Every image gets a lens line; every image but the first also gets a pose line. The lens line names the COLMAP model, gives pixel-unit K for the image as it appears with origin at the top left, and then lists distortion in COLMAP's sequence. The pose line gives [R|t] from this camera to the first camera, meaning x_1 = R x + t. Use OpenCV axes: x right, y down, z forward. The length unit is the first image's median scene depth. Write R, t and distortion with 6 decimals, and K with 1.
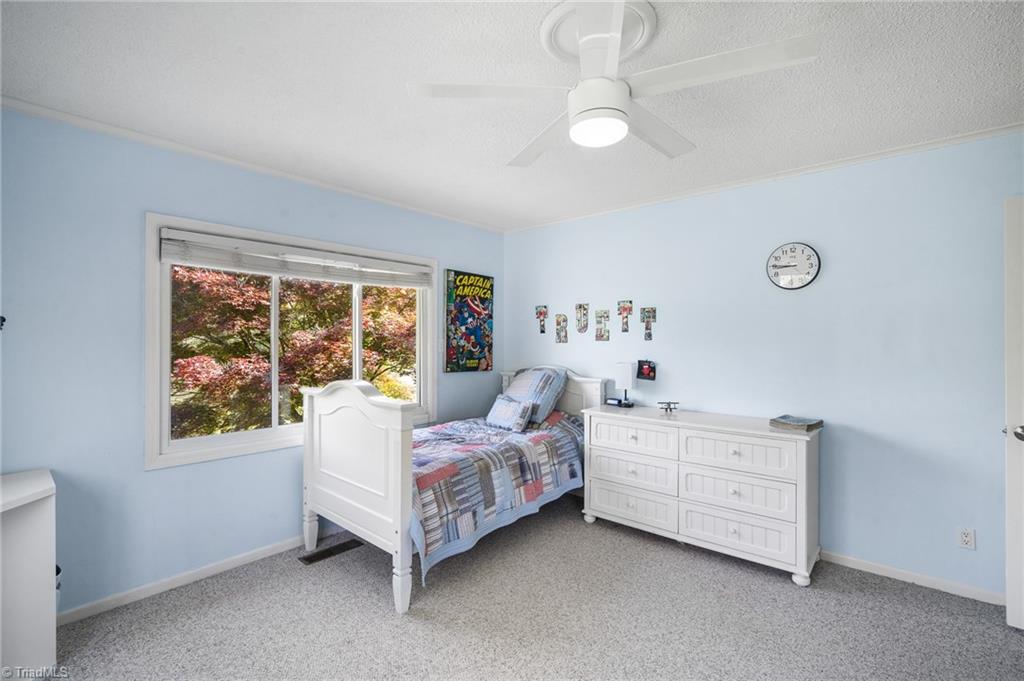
lens RADIAL K [[460.5, 0, 517.3], [0, 460.5, 336.8], [0, 0, 1]] dist [-0.010572, -0.000711]
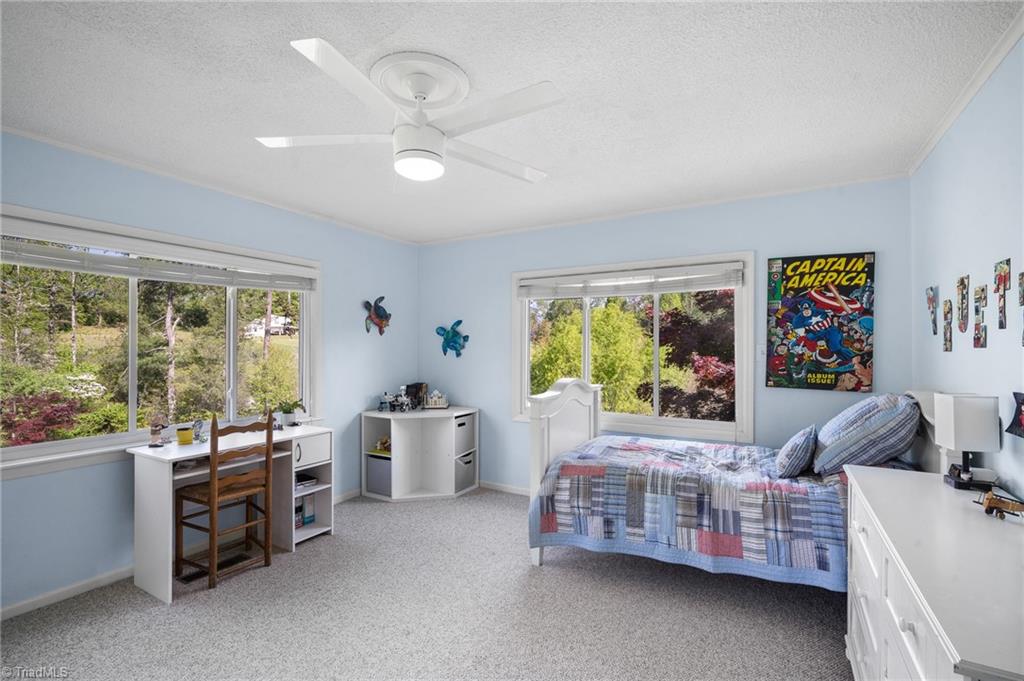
lens RADIAL K [[460.5, 0, 514.5], [0, 460.5, 345.3], [0, 0, 1]] dist [-0.010572, -0.000711]
pose [[0.180654, -0.003285, -0.983541, 0.548495], [0.004999, 0.999985, -0.002422, 0.004379], [0.983534, -0.004479, 0.180667, 0.407607]]
